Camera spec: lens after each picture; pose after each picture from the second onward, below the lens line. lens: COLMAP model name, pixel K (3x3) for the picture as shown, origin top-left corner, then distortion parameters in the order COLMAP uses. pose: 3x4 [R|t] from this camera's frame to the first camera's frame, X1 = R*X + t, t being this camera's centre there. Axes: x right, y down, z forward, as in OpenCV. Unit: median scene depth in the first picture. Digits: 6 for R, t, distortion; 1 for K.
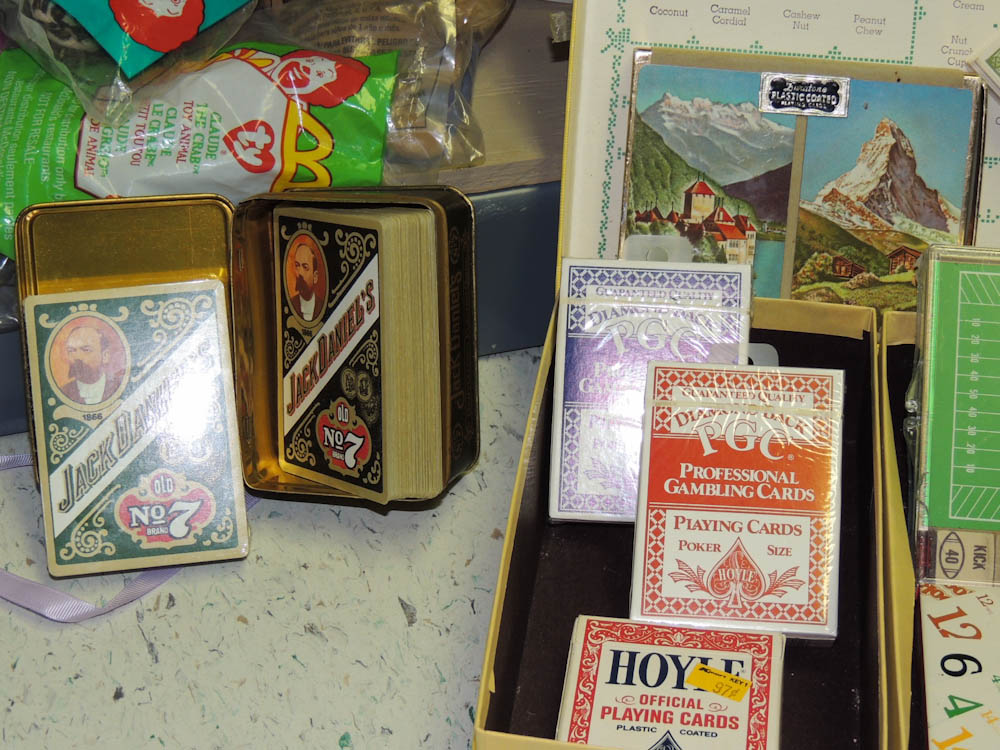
lens RADIAL K [[2004.5, 0, 500.0], [0, 2004.5, 375.0], [0, 0, 1]] dist [-0.156714, 0.133232]
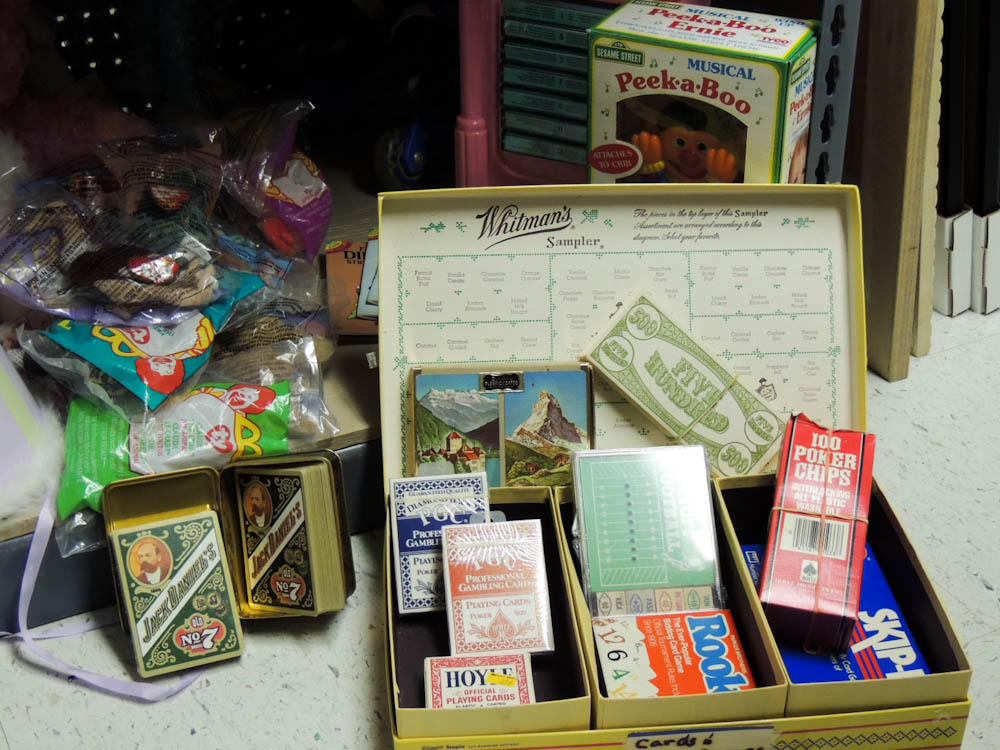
lens RADIAL K [[1542.8, 0, 500.0], [0, 1542.8, 375.0], [0, 0, 1]] dist [-0.048832, -0.092516]
pose [[0.977661, -0.100723, 0.184483, -0.132341], [0.121388, 0.987104, -0.104358, 0.010948], [-0.171592, 0.124420, 0.977280, -0.501694]]
